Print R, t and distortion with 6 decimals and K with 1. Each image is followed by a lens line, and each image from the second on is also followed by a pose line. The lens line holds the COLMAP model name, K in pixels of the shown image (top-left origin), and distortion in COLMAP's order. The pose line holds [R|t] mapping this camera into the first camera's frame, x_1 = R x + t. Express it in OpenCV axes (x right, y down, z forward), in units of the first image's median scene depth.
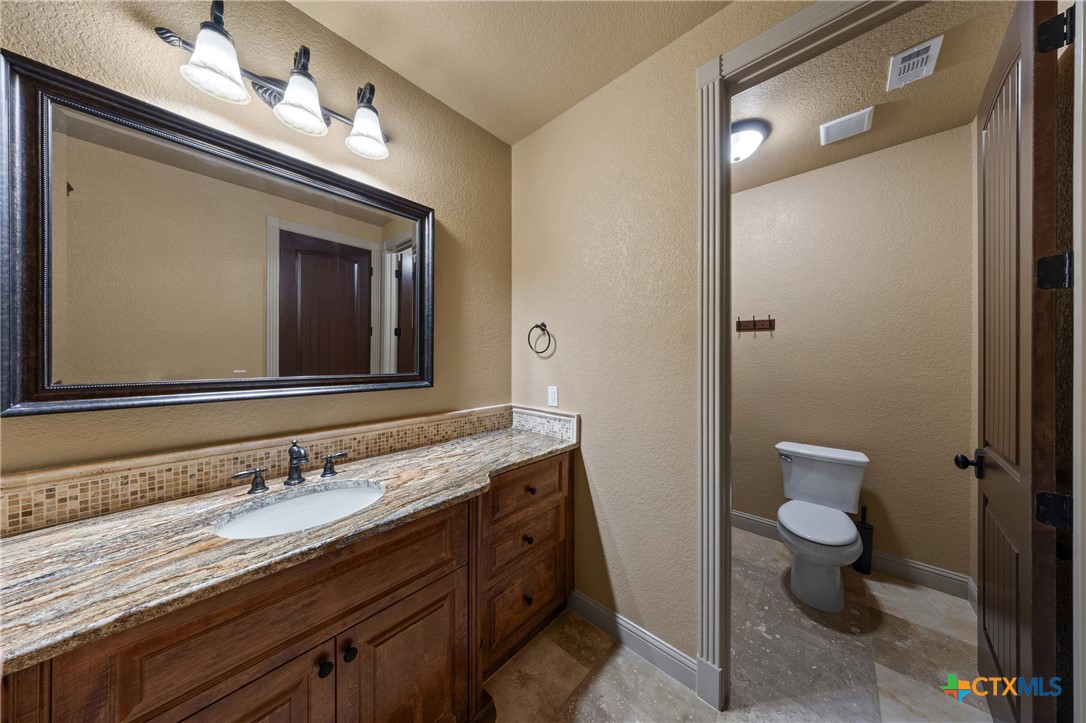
lens RADIAL K [[319.3, 0, 536.0], [0, 319.3, 358.7], [0, 0, 1]] dist [-0.001922, -0.000376]
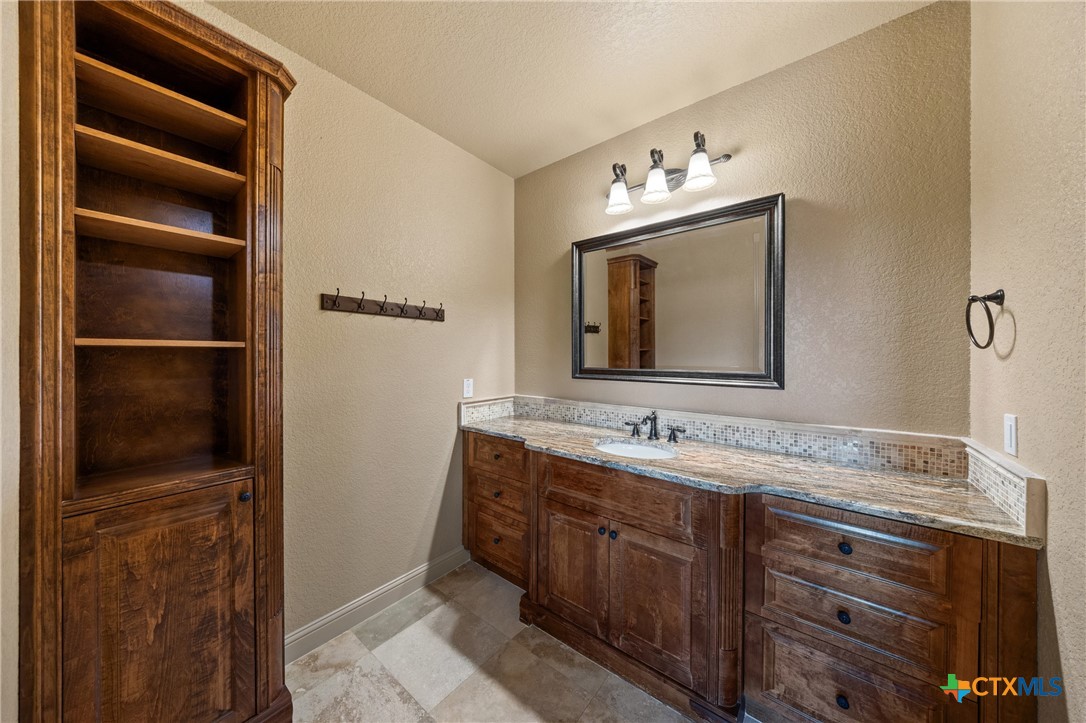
lens RADIAL K [[337.6, 0, 540.5], [0, 337.6, 358.8], [0, 0, 1]] dist [-0.002500, 0.000079]
pose [[0.087968, 0.009727, -0.996076, 0.675593], [-0.008457, 0.999924, 0.009018, -0.001411], [0.996087, 0.007631, 0.088043, 0.276500]]
